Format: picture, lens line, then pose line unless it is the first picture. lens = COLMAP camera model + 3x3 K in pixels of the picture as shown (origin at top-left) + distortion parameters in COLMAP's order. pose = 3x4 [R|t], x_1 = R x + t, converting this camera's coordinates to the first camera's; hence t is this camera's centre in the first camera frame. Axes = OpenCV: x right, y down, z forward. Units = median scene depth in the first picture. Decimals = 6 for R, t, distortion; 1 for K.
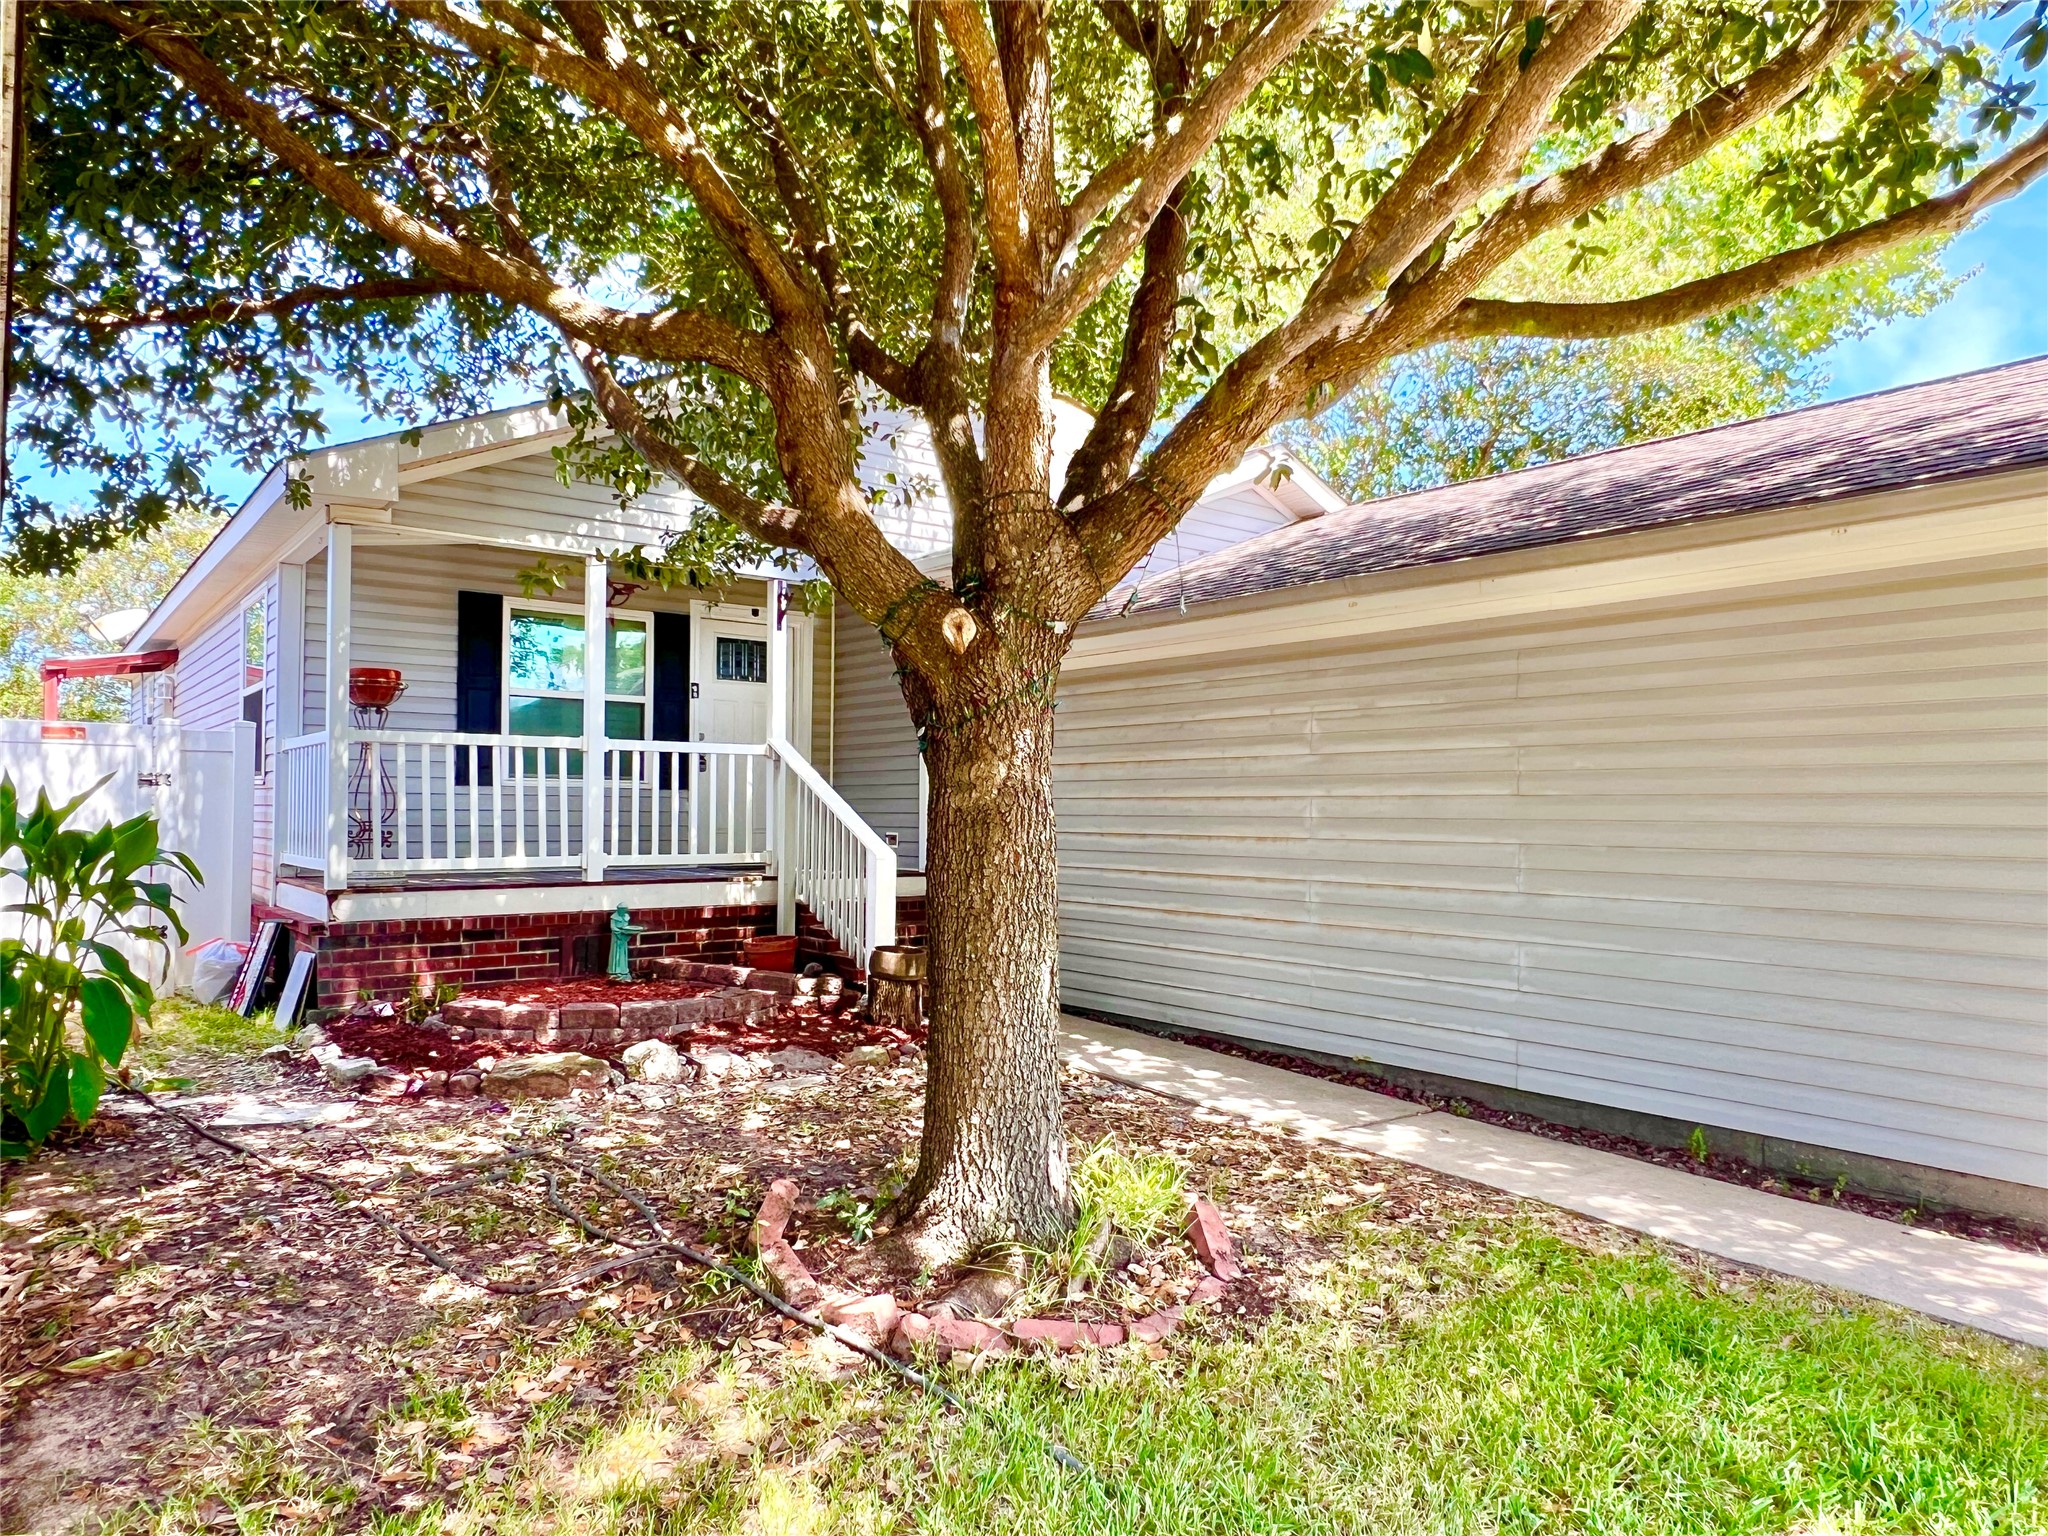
lens RADIAL K [[1304.9, 0, 1021.8], [0, 1304.9, 779.6], [0, 0, 1]] dist [0.000771, 0.000042]
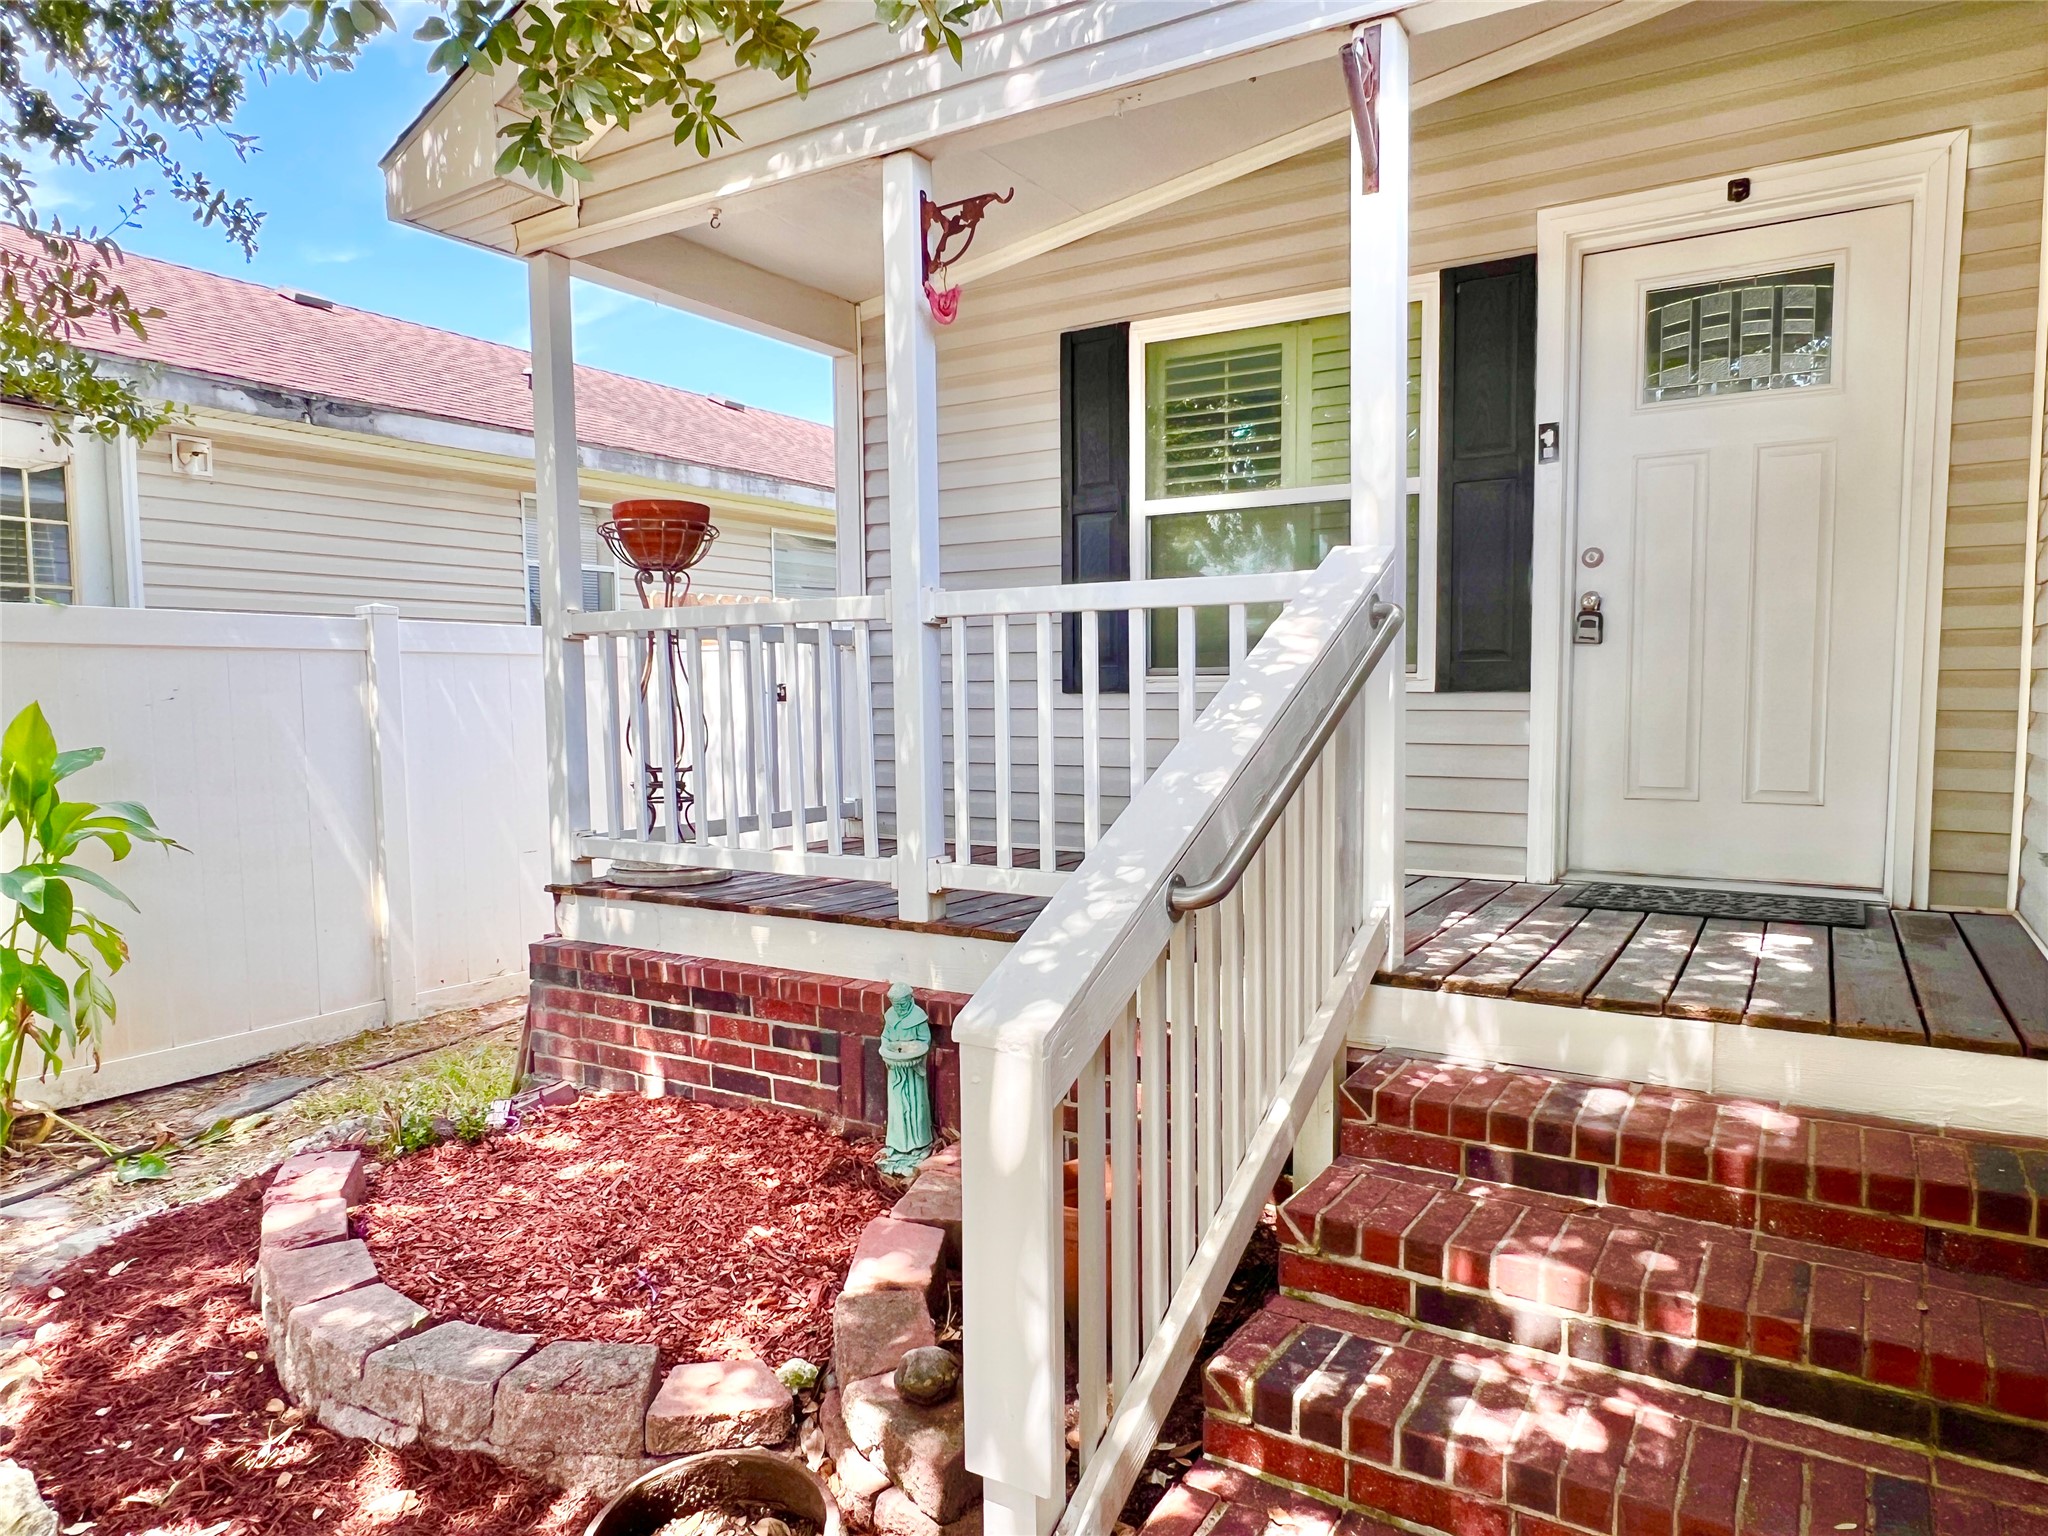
lens RADIAL K [[1304.9, 0, 1021.8], [0, 1304.9, 779.6], [0, 0, 1]] dist [0.000771, 0.000042]
pose [[0.346687, 0.056582, -0.936273, 0.090888], [0.031856, 0.996893, 0.072042, 0.000673], [0.937440, -0.054802, 0.343808, 0.874429]]
